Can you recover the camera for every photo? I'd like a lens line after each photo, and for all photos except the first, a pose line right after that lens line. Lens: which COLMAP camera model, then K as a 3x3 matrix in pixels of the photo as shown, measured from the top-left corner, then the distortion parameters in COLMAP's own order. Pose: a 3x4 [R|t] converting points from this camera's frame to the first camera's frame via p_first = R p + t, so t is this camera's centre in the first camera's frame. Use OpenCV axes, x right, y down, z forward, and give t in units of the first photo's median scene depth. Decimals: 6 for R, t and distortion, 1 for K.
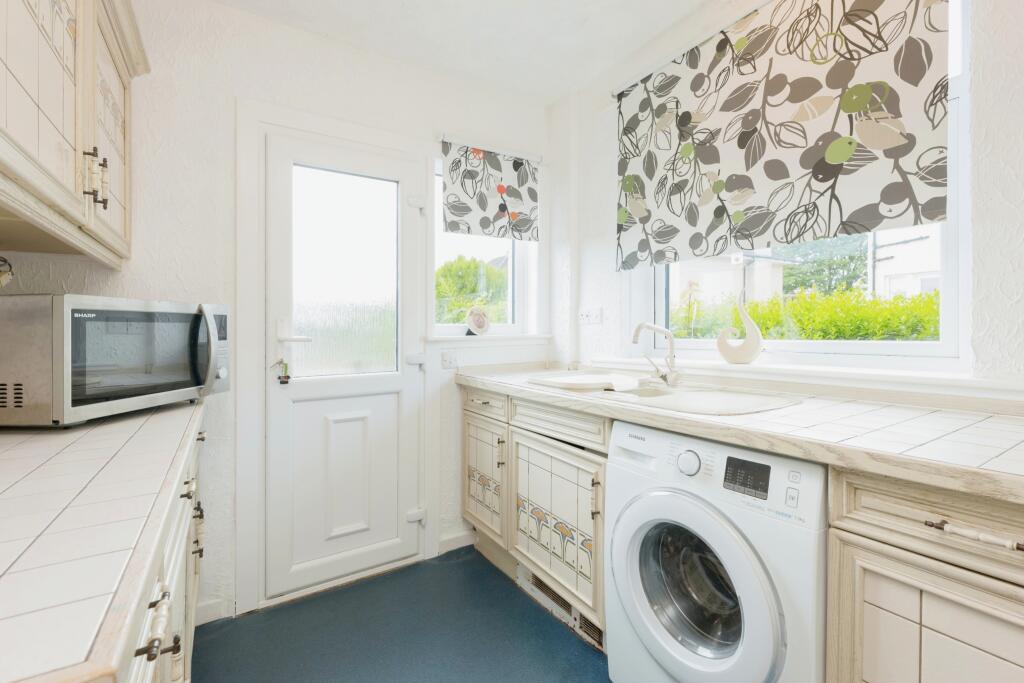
lens RADIAL K [[456.2, 0, 516.4], [0, 456.2, 333.3], [0, 0, 1]] dist [-0.002422, -0.000748]
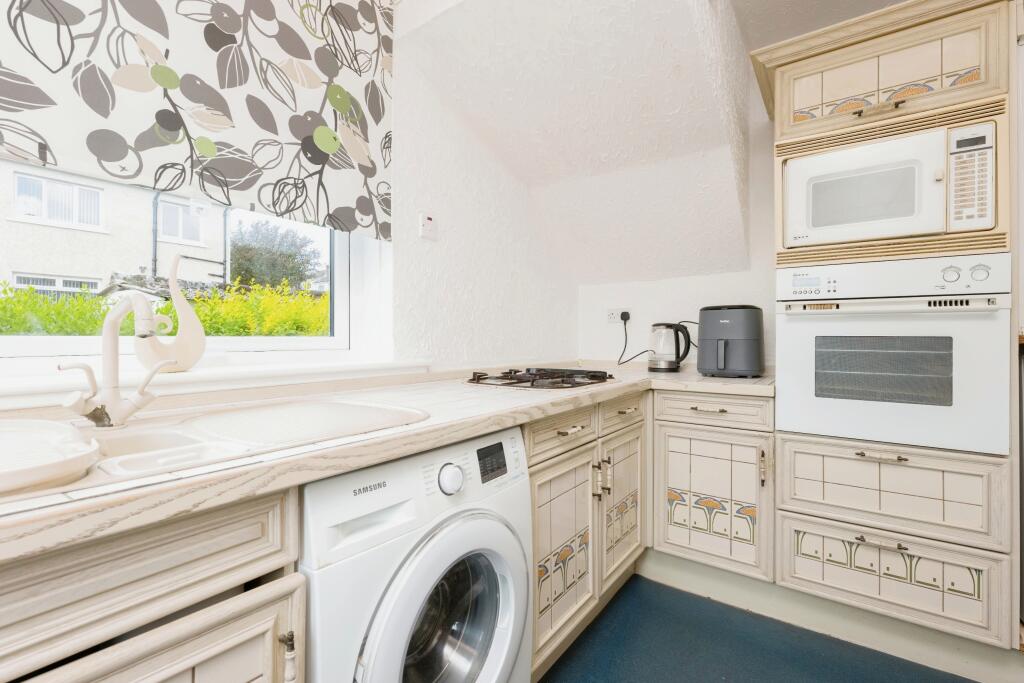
lens RADIAL K [[456.2, 0, 516.5], [0, 456.2, 345.3], [0, 0, 1]] dist [-0.002422, -0.000748]
pose [[-0.375259, 0.003819, 0.926912, -0.326556], [0.015882, 0.999871, 0.002310, 0.039851], [-0.926784, 0.015588, -0.375272, 0.952209]]
